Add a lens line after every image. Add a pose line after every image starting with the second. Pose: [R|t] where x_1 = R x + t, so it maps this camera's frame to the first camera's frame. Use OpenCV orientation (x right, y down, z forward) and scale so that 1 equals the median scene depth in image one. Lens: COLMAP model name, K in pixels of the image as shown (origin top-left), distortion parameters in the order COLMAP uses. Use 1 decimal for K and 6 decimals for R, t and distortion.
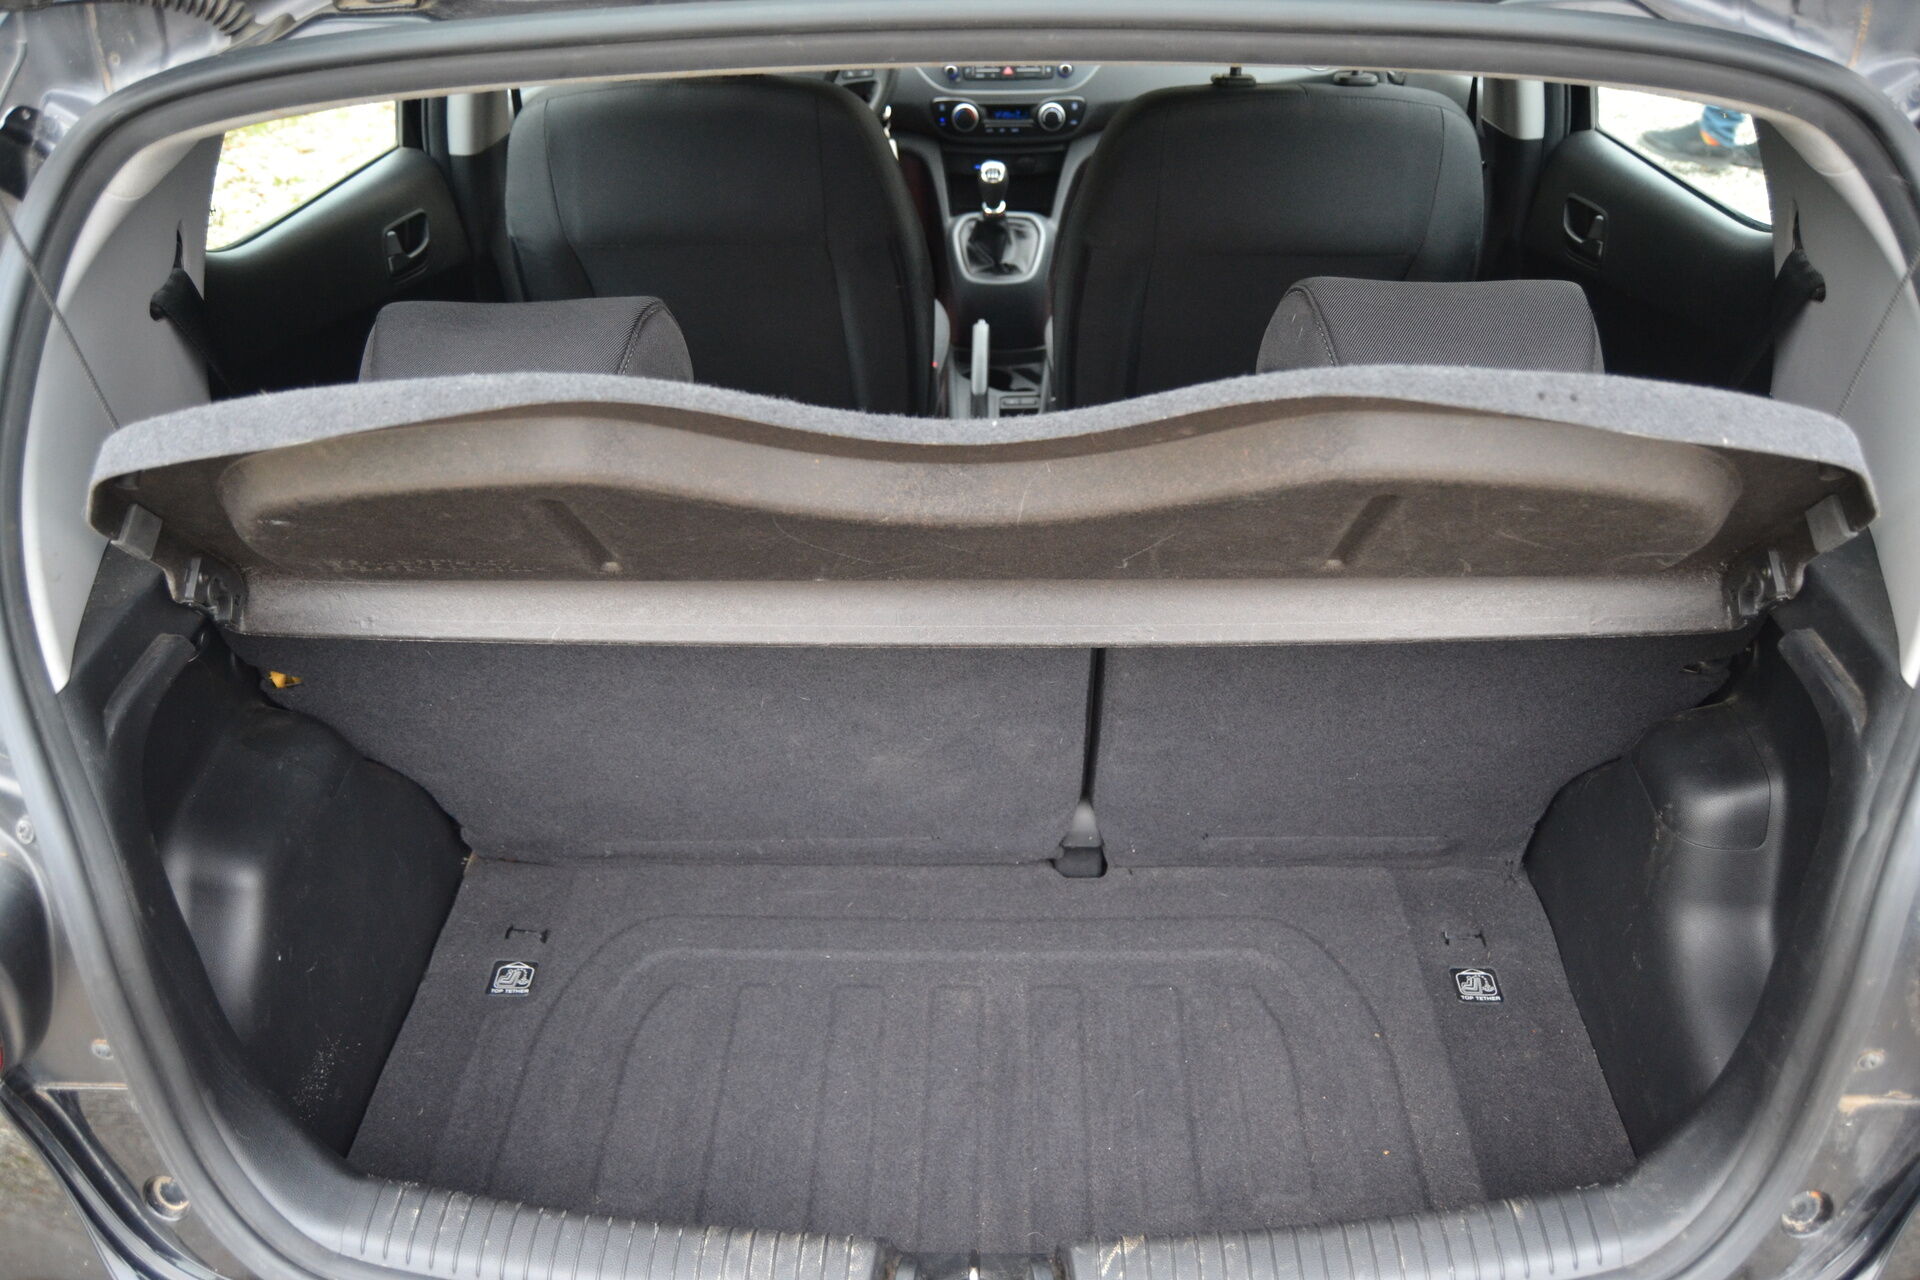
lens RADIAL K [[1494.1, 0, 960.0], [0, 1494.1, 640.0], [0, 0, 1]] dist [-0.085168, 0.013499]
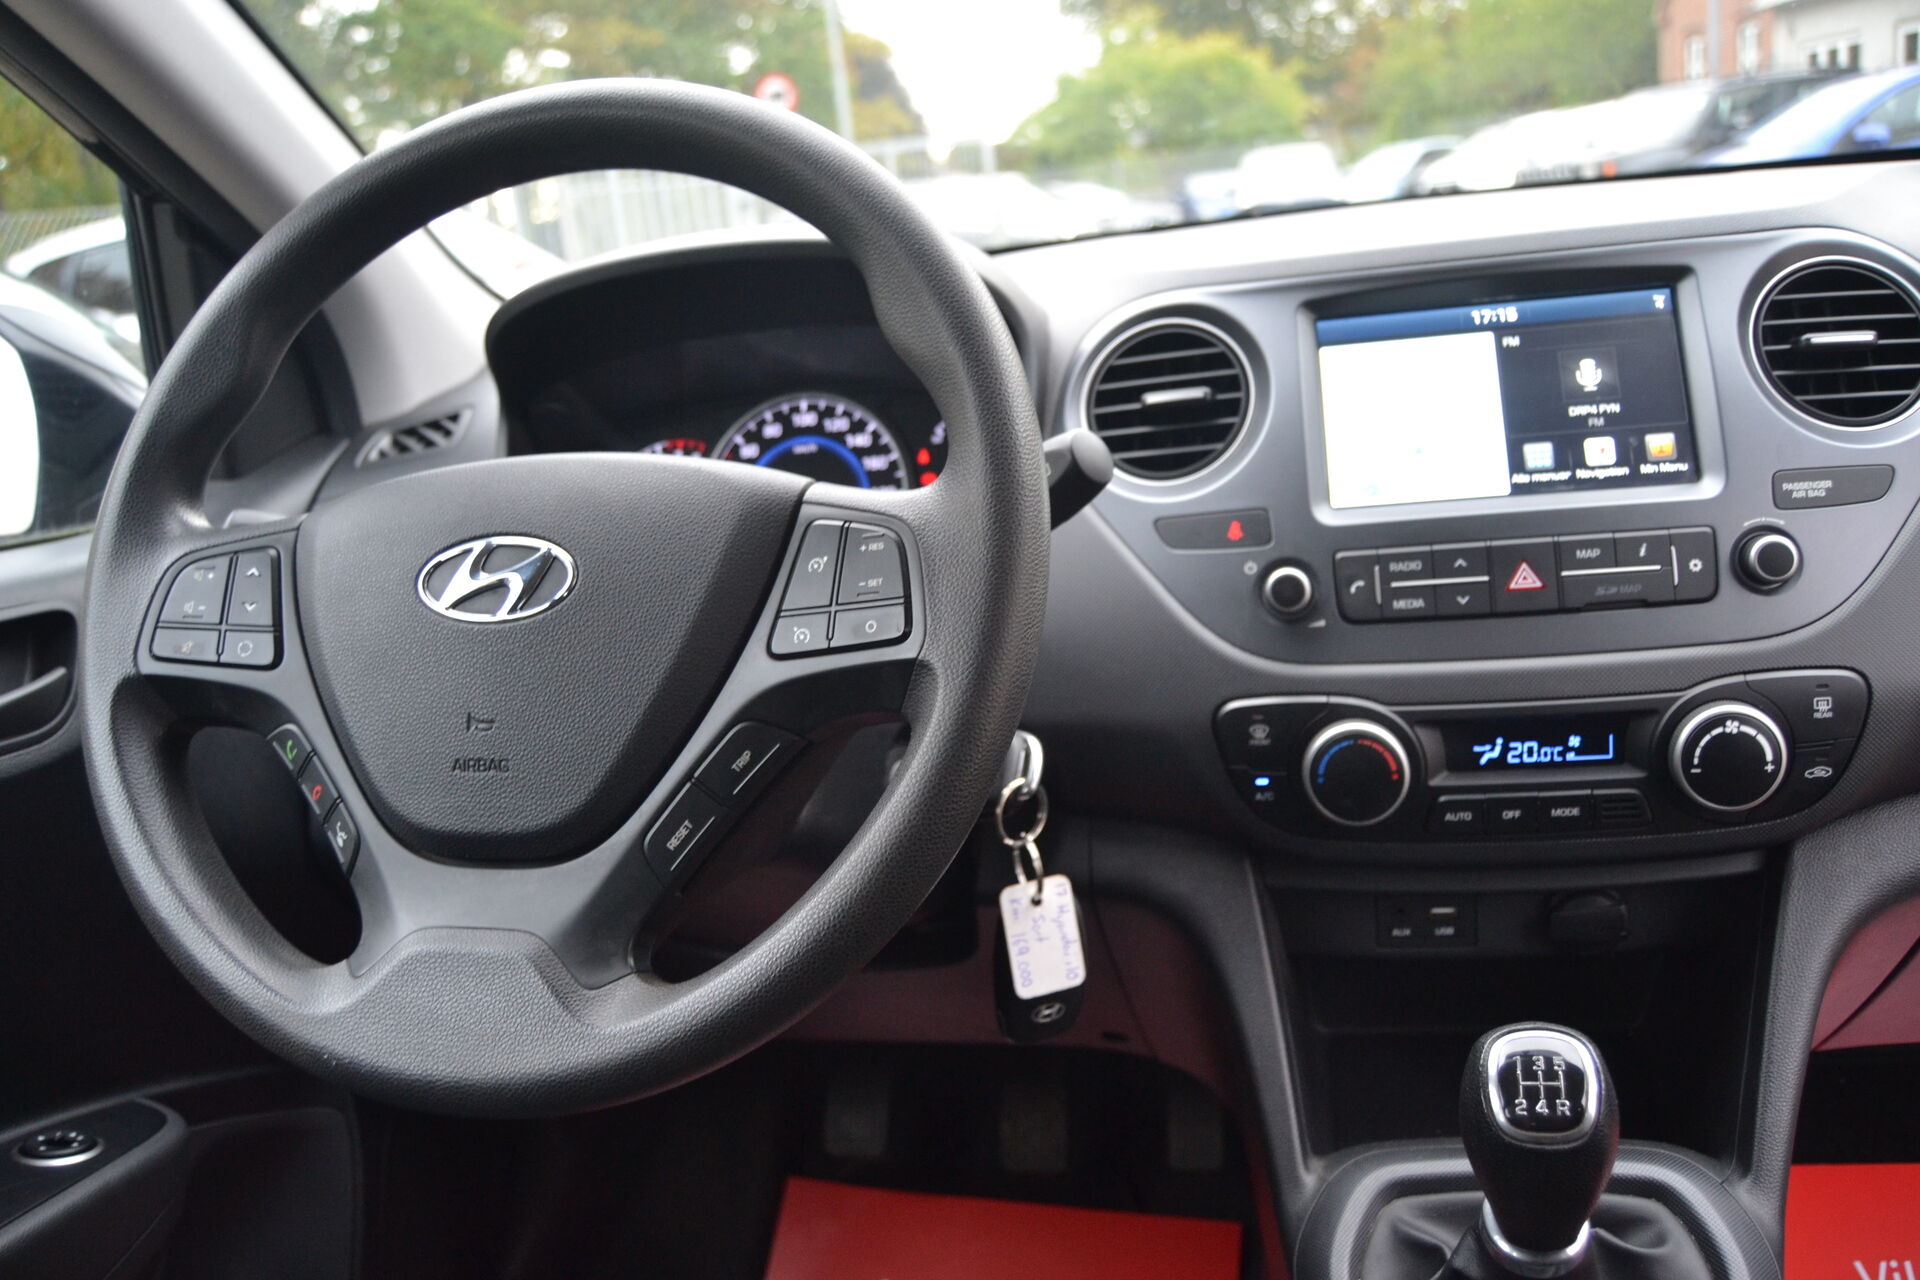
lens RADIAL K [[1494.1, 0, 960.0], [0, 1494.1, 640.0], [0, 0, 1]] dist [-0.085168, 0.013499]
pose [[0.980738, -0.044771, -0.190129, -0.013117], [-0.021947, 0.941955, -0.335020, -0.290439], [0.194092, 0.332740, 0.922829, 0.754952]]
